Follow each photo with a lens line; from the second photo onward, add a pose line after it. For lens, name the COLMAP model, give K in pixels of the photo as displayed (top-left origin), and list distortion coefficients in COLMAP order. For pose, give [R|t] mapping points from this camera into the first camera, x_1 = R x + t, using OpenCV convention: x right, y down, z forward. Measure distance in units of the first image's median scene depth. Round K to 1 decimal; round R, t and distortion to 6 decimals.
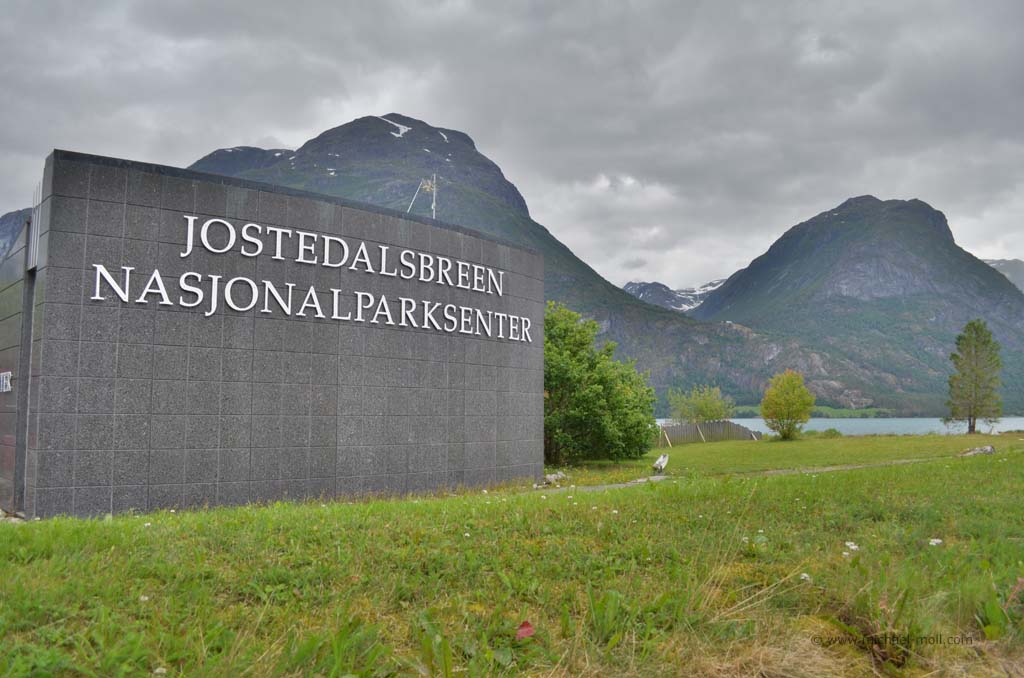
lens RADIAL K [[793.4, 0, 511.6], [0, 793.4, 358.1], [0, 0, 1]] dist [-0.065111, 0.005017]
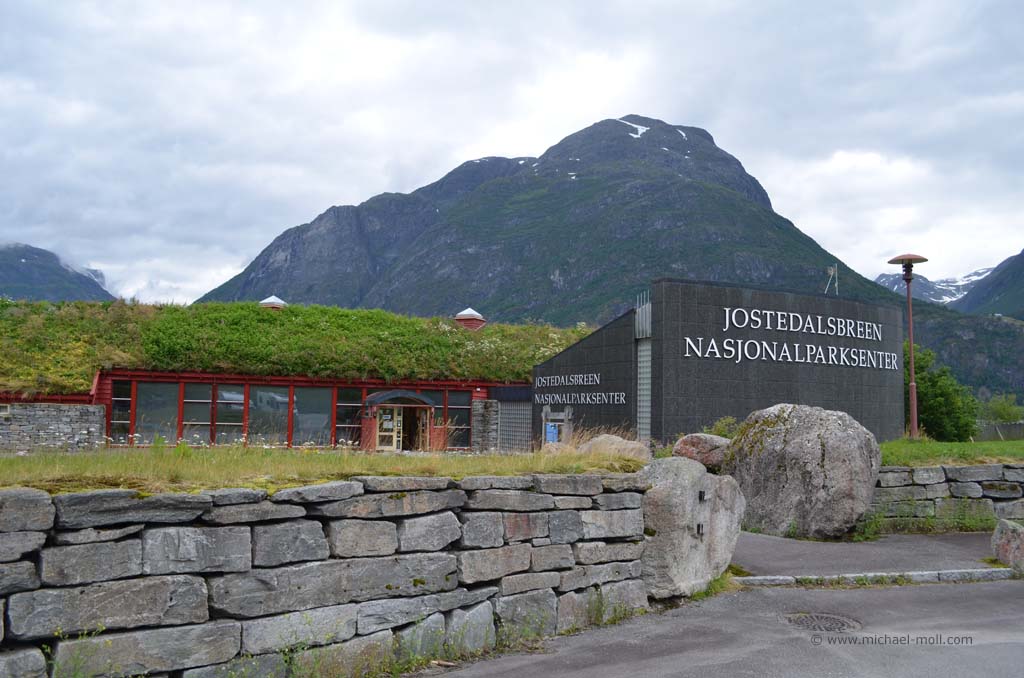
lens RADIAL K [[793.4, 0, 511.6], [0, 793.4, 358.1], [0, 0, 1]] dist [-0.065111, 0.005017]
pose [[0.958404, -0.003515, -0.285394, -0.234192], [0.005161, 0.999974, 0.005014, -0.049083], [0.285369, -0.006278, 0.958397, -0.582553]]
